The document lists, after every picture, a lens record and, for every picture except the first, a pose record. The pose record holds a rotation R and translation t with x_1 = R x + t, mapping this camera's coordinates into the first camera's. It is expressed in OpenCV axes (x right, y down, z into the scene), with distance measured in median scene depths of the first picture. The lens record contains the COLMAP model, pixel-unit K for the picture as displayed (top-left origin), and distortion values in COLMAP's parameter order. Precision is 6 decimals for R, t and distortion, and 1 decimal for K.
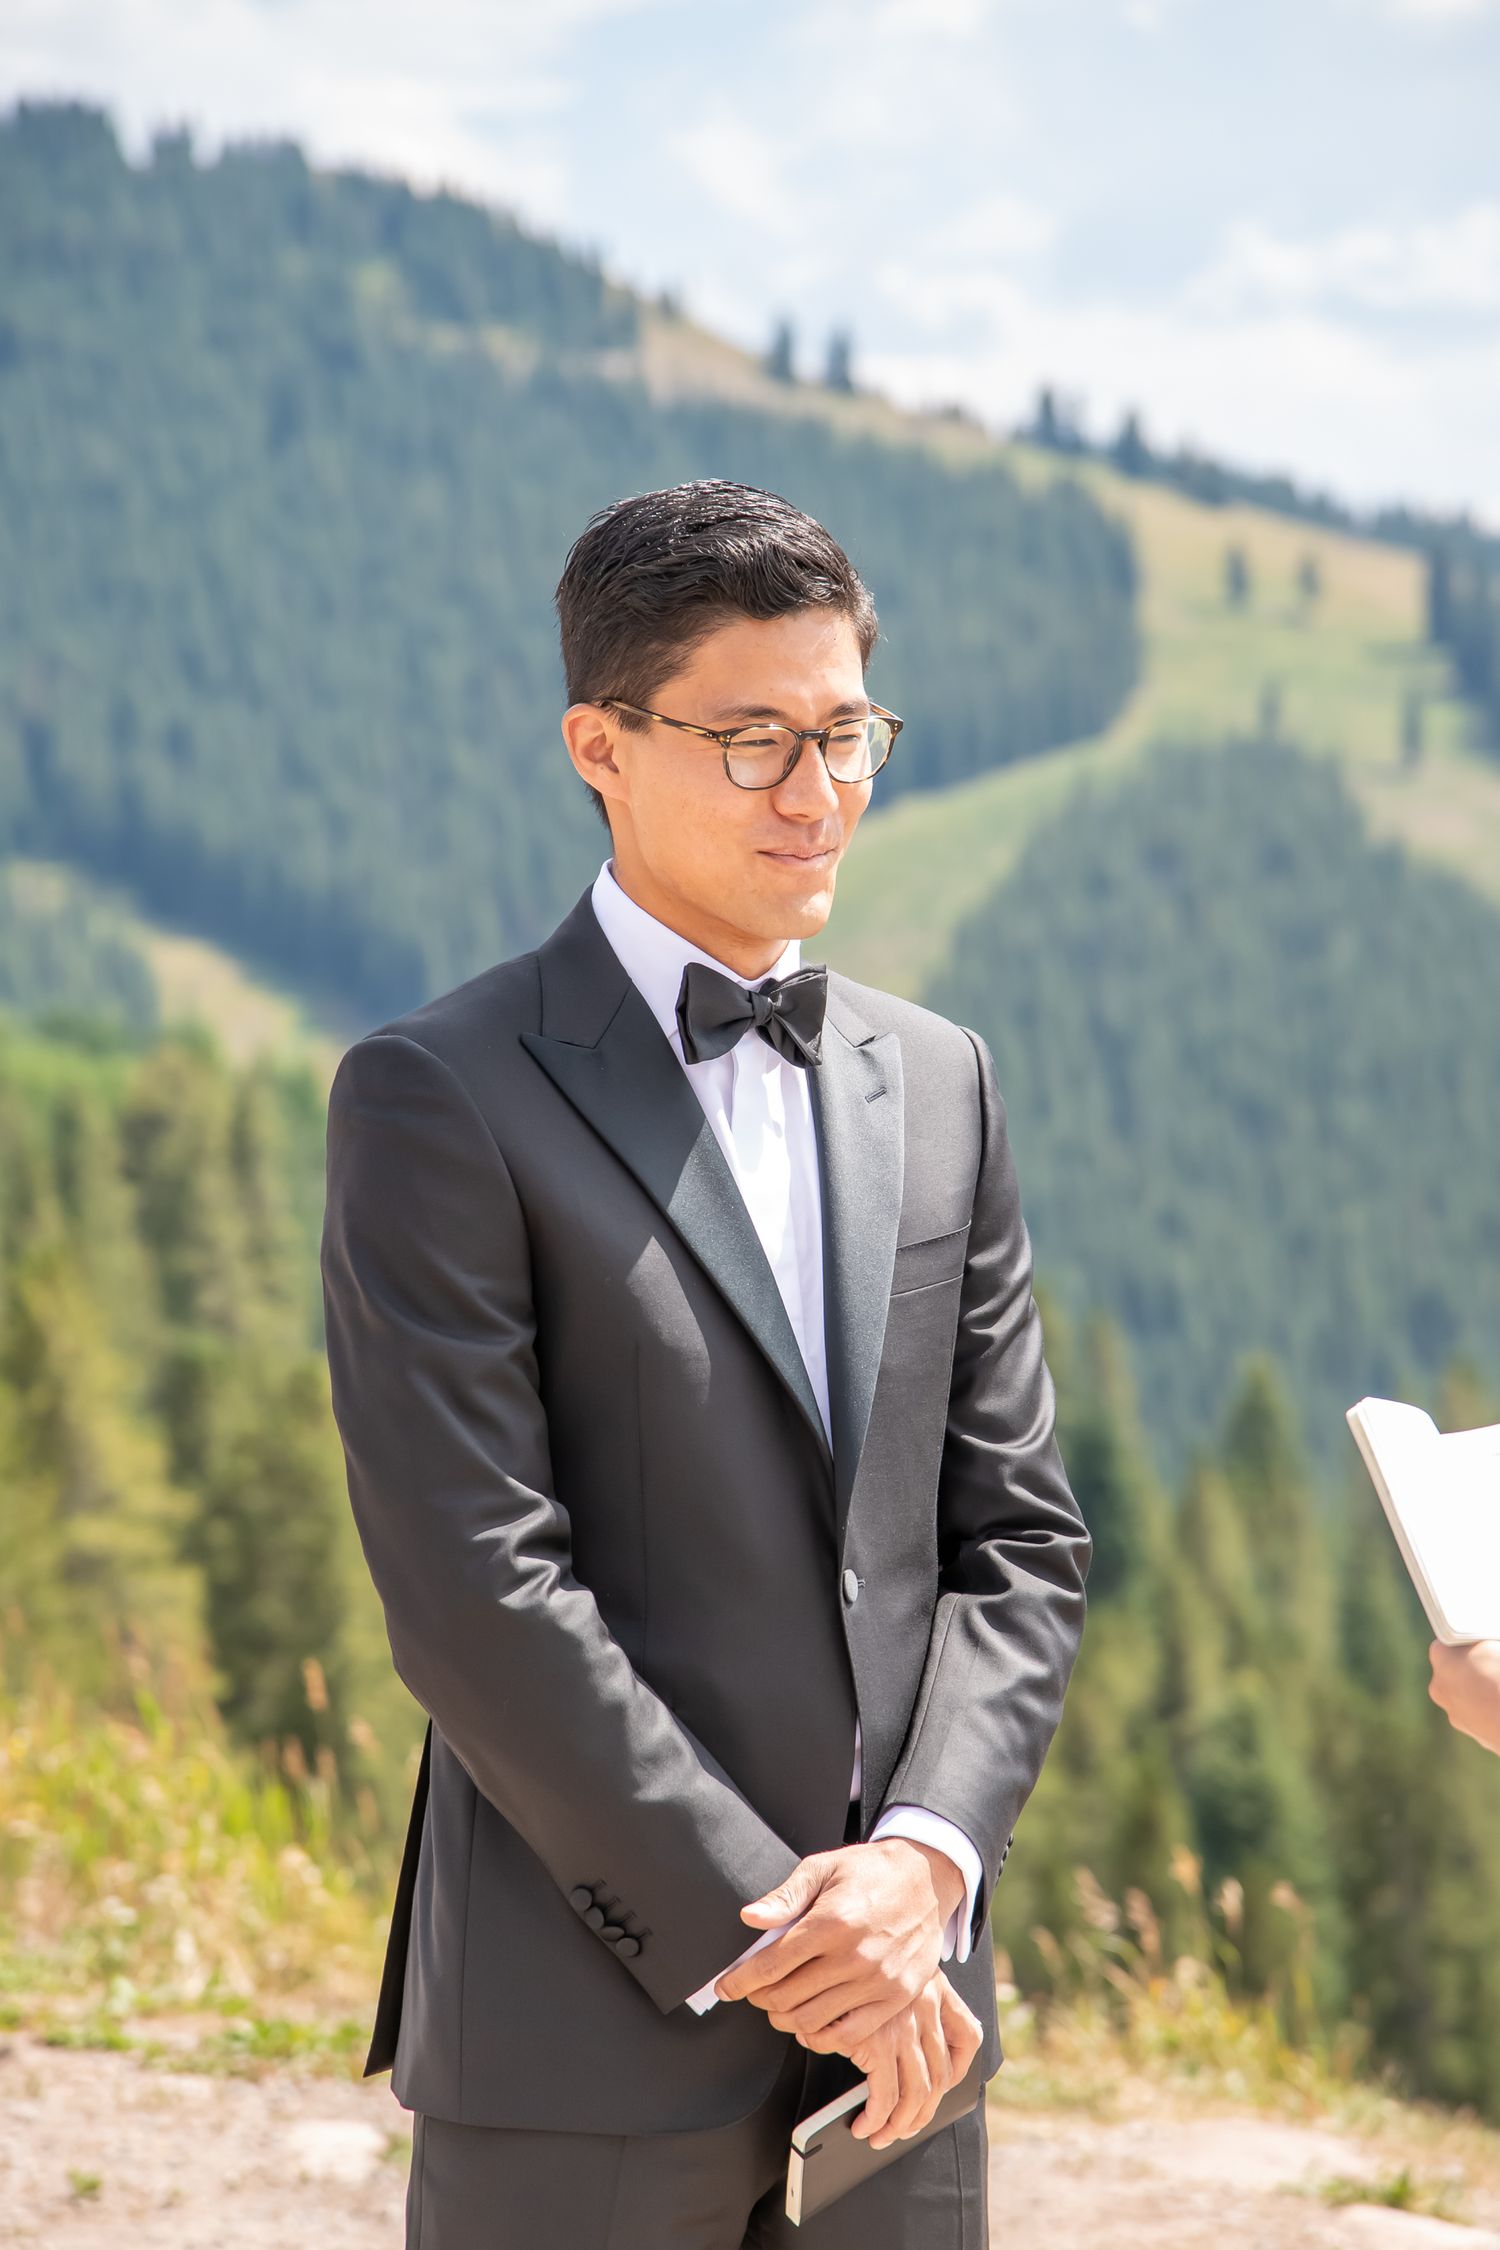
lens RADIAL K [[10280.8, 0, 749.9], [0, 10280.8, 1125.0], [0, 0, 1]] dist [0.187799, 0.000000]
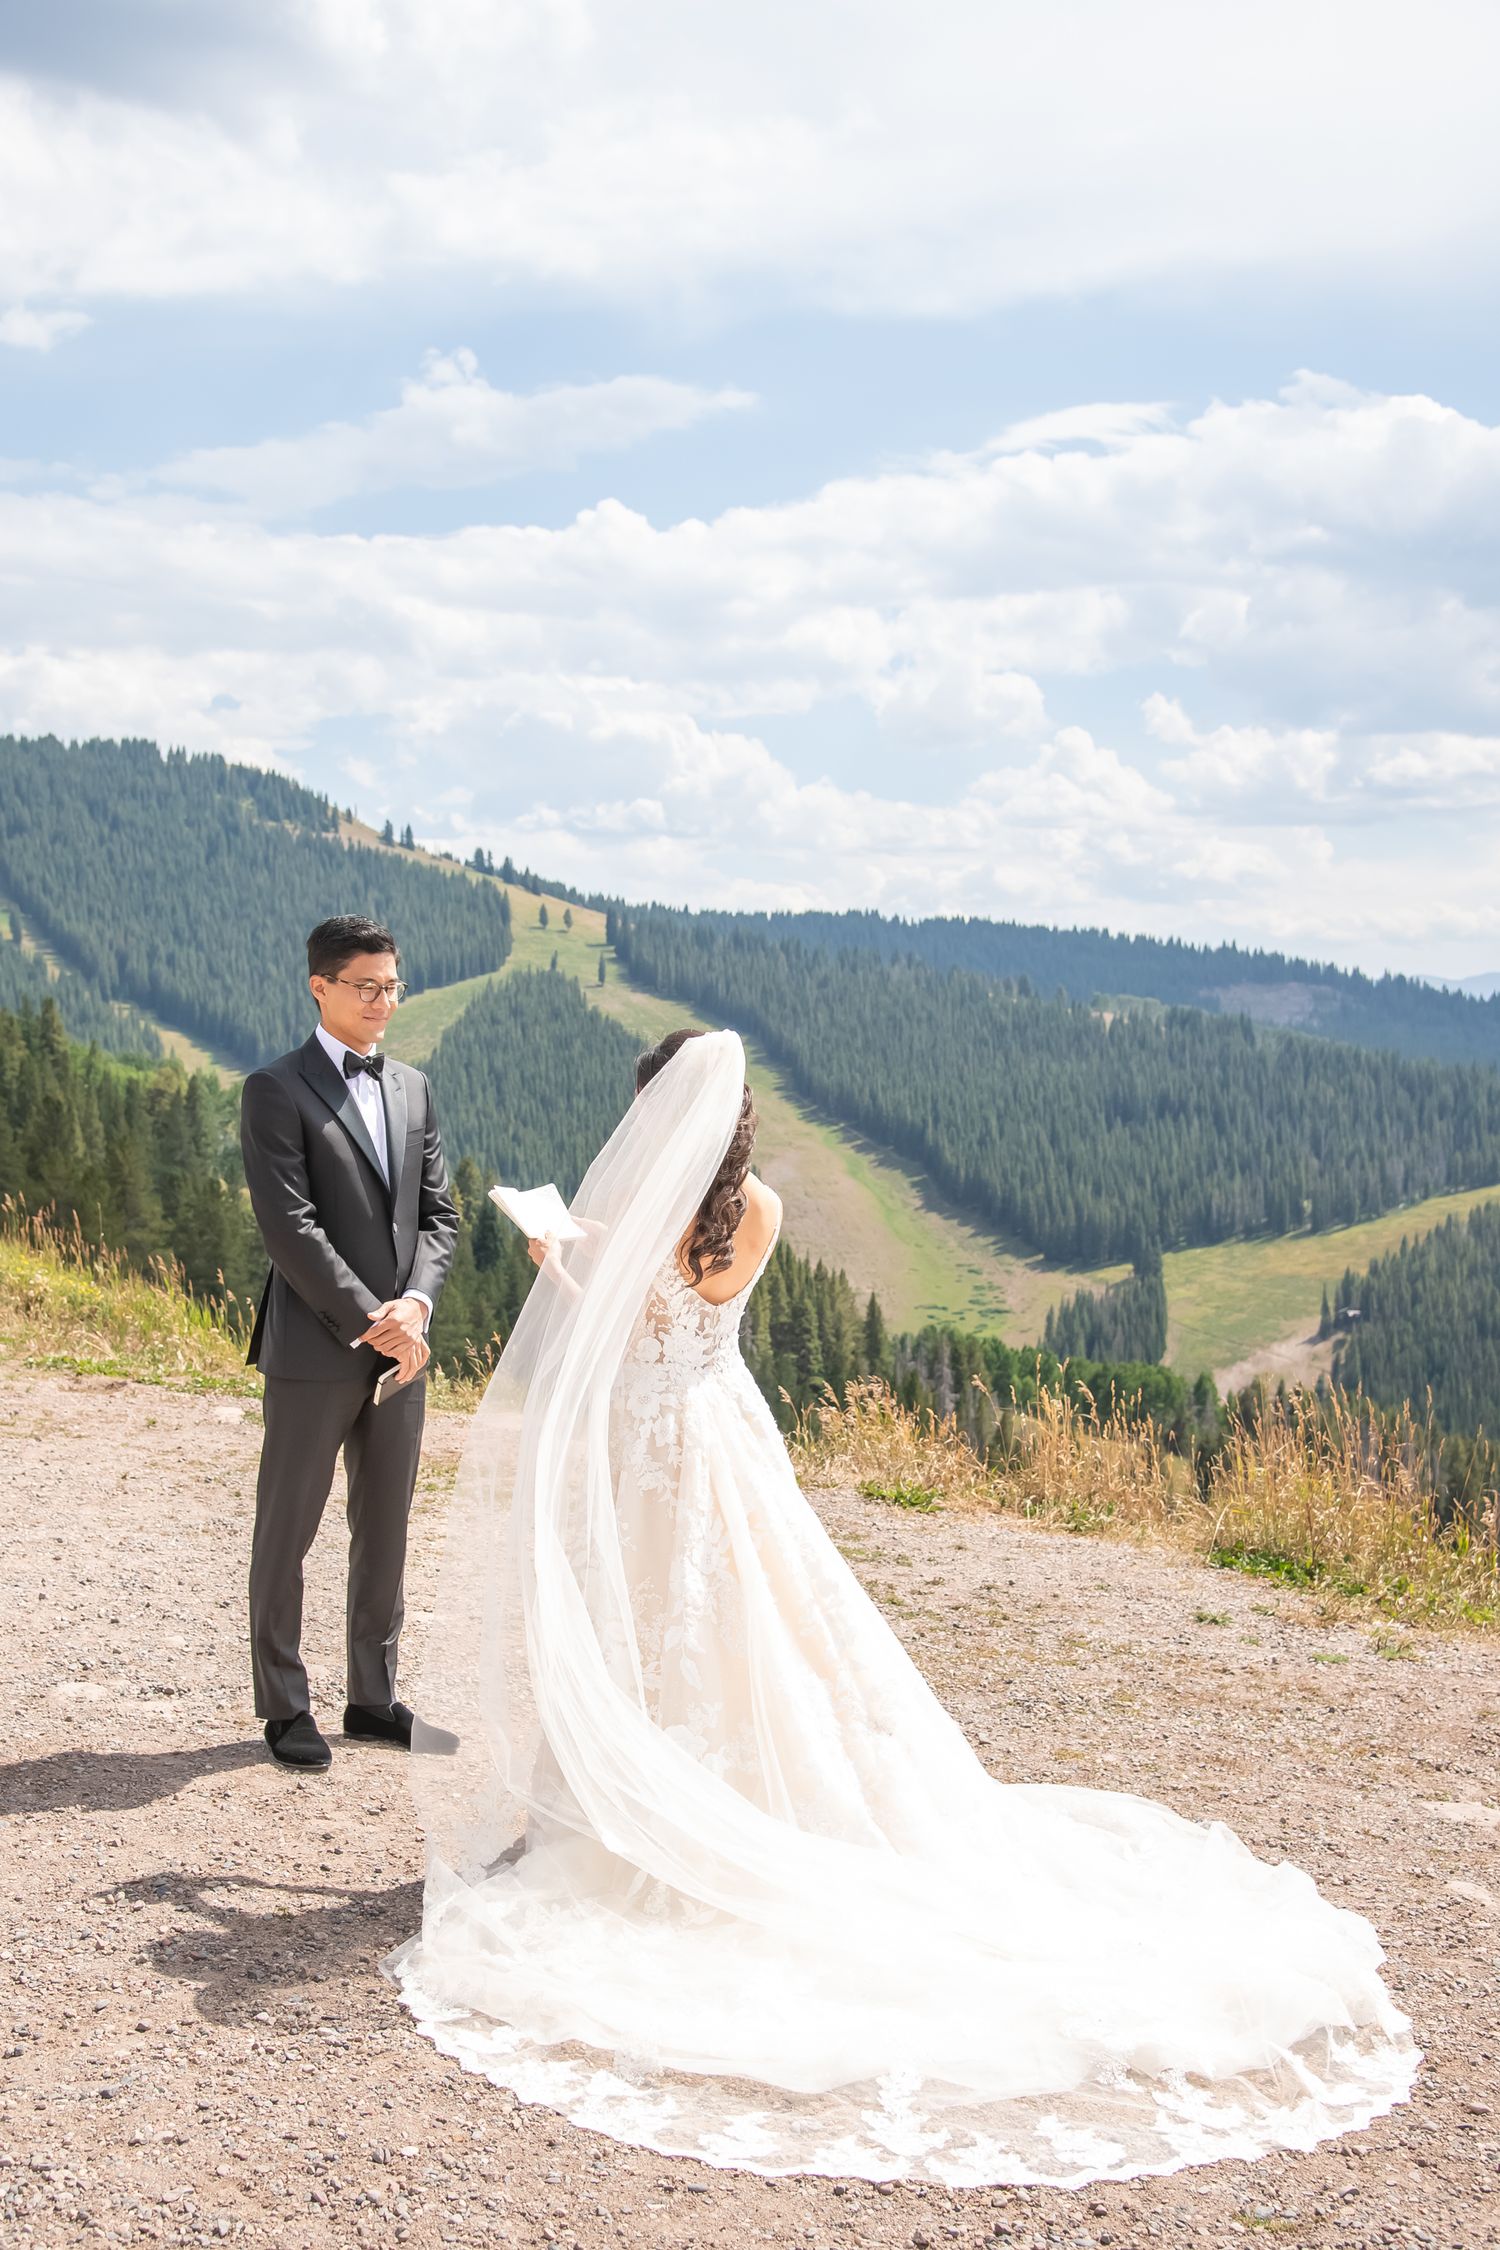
lens RADIAL K [[2529.4, 0, 767.0], [0, 2529.4, 1209.4], [0, 0, 1]] dist [-0.061873, 0.000000]
pose [[0.986840, 0.021812, 0.160223, -0.002952], [-0.028706, 0.998753, 0.040841, -0.001553], [-0.159133, -0.044903, 0.986236, 0.277664]]
